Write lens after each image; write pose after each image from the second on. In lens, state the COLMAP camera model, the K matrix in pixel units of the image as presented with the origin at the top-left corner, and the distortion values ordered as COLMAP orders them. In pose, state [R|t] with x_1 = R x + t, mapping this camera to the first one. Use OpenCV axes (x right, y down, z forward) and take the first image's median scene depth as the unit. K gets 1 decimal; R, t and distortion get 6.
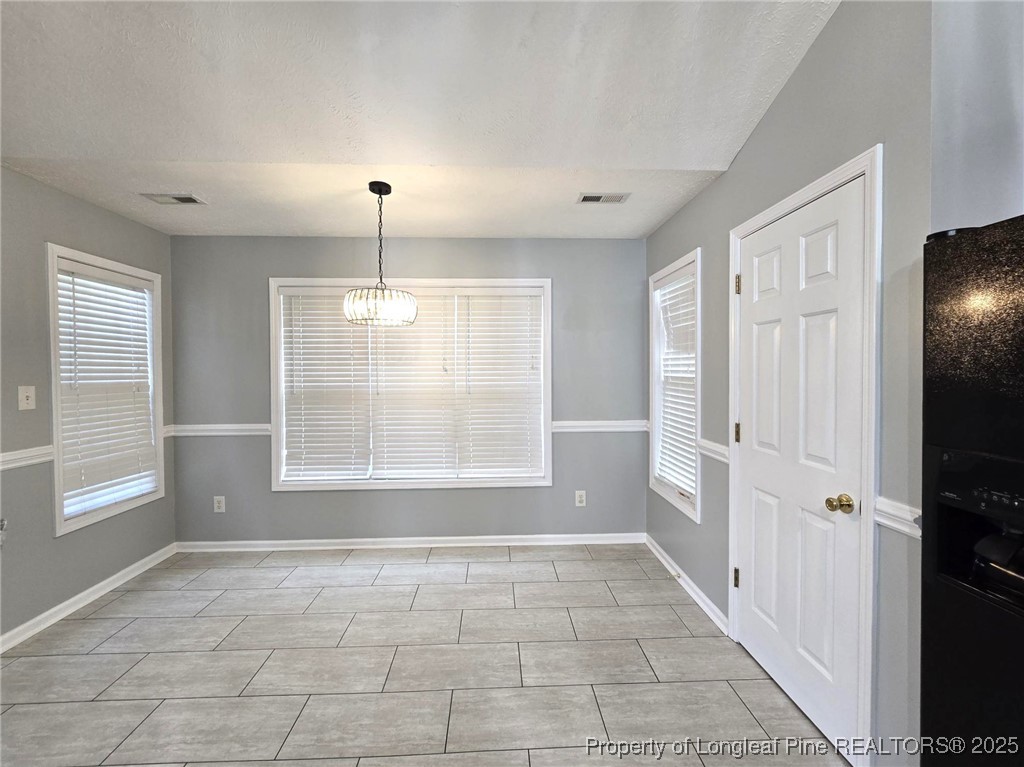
lens RADIAL K [[420.9, 0, 511.2], [0, 420.9, 378.8], [0, 0, 1]] dist [-0.005576, 0.001022]
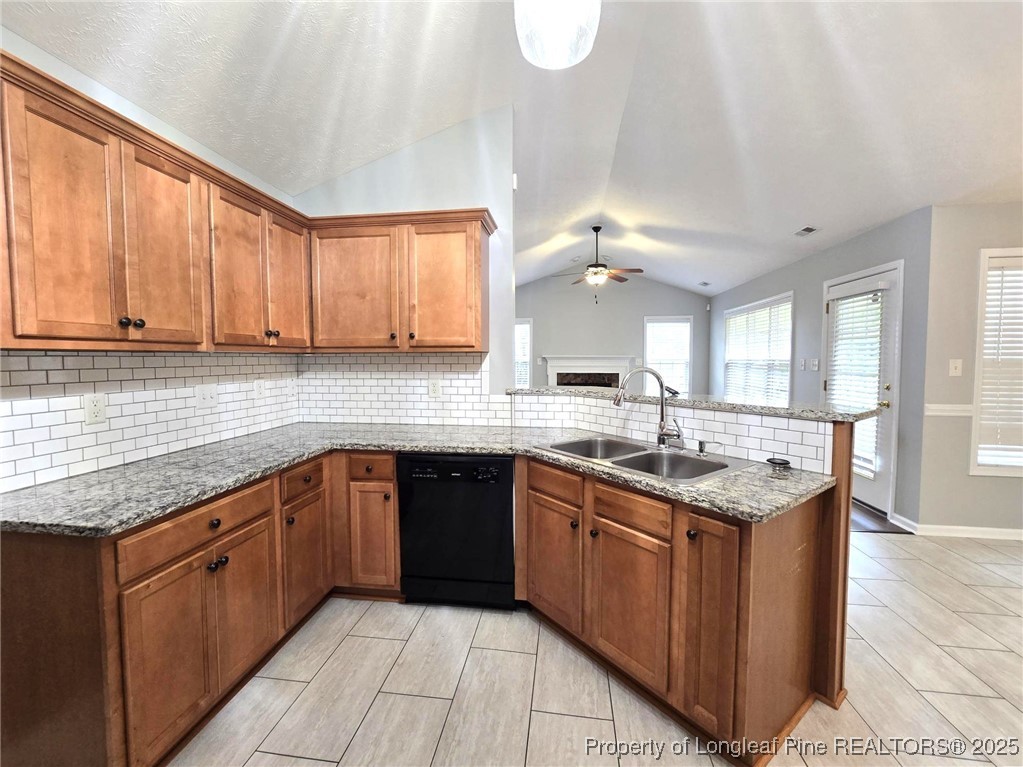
lens RADIAL K [[420.5, 0, 507.7], [0, 420.5, 378.5], [0, 0, 1]] dist [-0.005576, 0.001022]
pose [[-0.180858, 0.054521, -0.981997, 0.404895], [-0.016053, 0.998166, 0.058375, 0.020757], [0.983378, 0.026322, -0.179651, -0.178082]]
